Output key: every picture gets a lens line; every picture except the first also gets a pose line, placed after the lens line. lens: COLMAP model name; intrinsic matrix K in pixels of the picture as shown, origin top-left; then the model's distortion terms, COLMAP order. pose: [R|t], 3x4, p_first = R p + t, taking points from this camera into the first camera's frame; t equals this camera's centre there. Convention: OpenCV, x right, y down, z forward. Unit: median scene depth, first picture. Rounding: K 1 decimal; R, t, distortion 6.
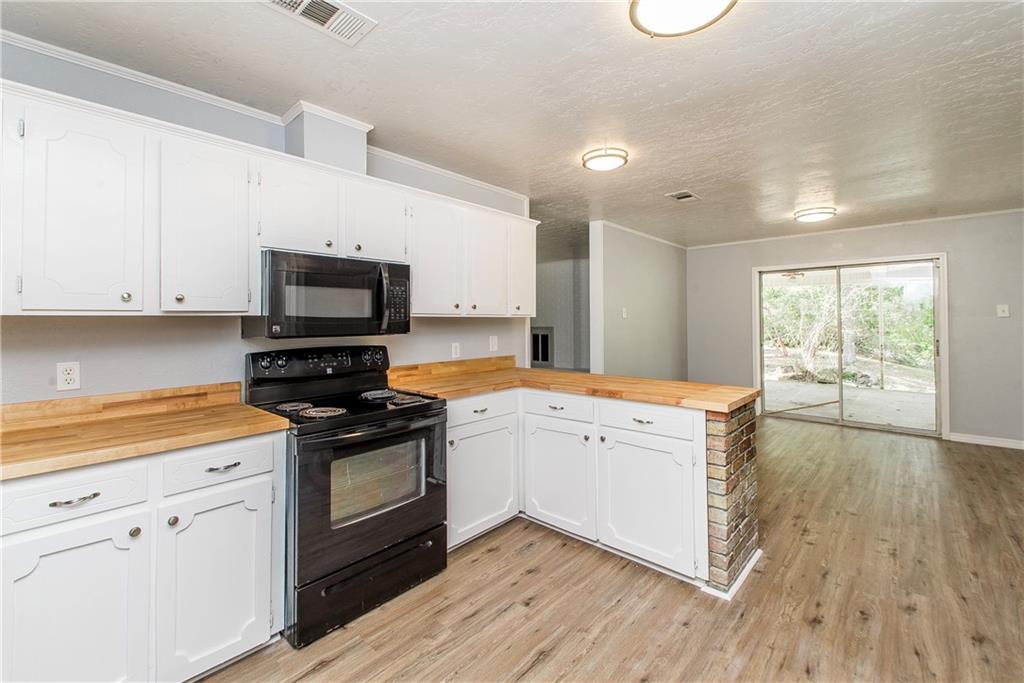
lens RADIAL K [[436.9, 0, 513.3], [0, 436.9, 311.6], [0, 0, 1]] dist [0.021805, -0.008495]
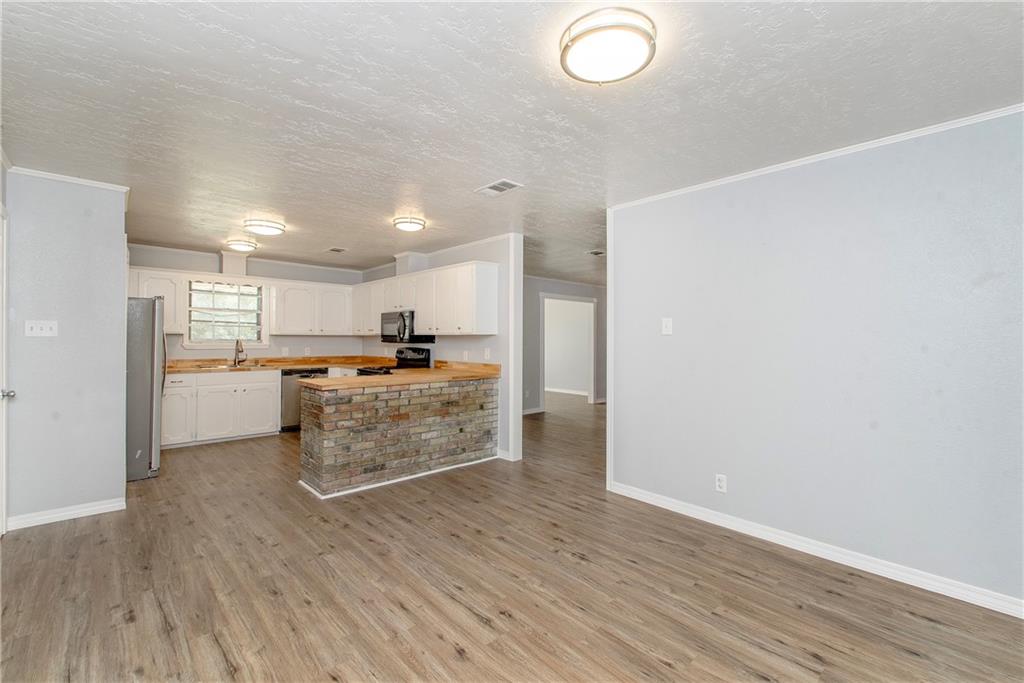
lens RADIAL K [[432.8, 0, 518.0], [0, 432.8, 327.0], [0, 0, 1]] dist [0.023456, -0.007698]
pose [[-0.067429, -0.015801, -0.997599, 2.270478], [0.019750, 0.999658, -0.017168, 0.021613], [0.997529, -0.020860, -0.067094, 2.032555]]
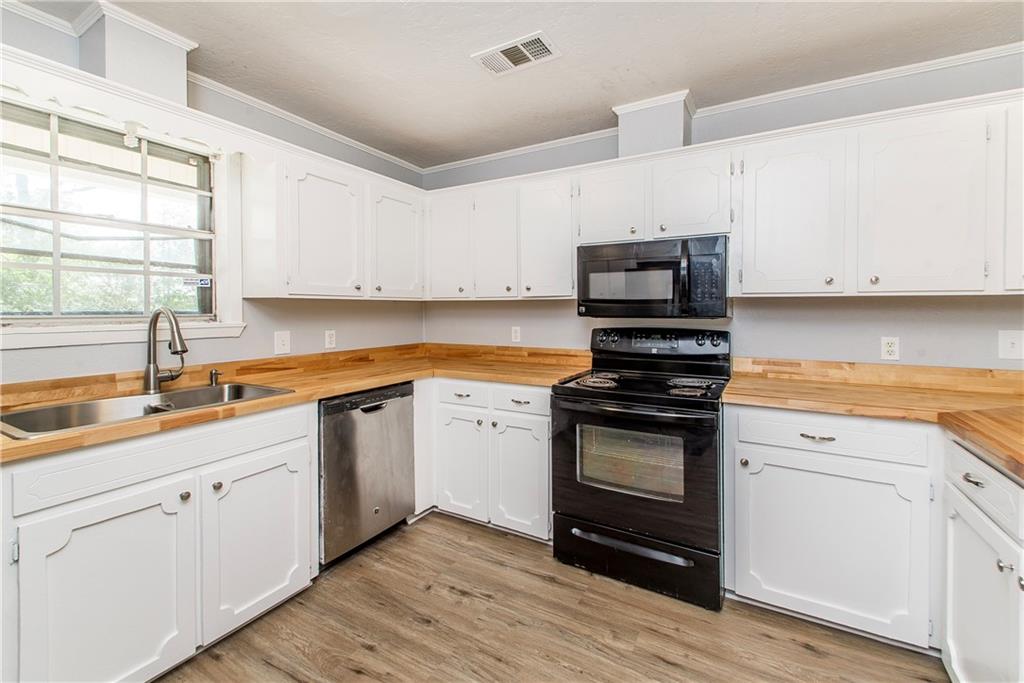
lens RADIAL K [[434.5, 0, 529.6], [0, 434.5, 305.4], [0, 0, 1]] dist [0.001569, 0.000022]
pose [[0.232593, 0.007004, -0.972549, 0.585340], [0.021280, 0.999698, 0.012289, 0.009482], [0.972341, -0.023554, 0.232374, 0.536698]]
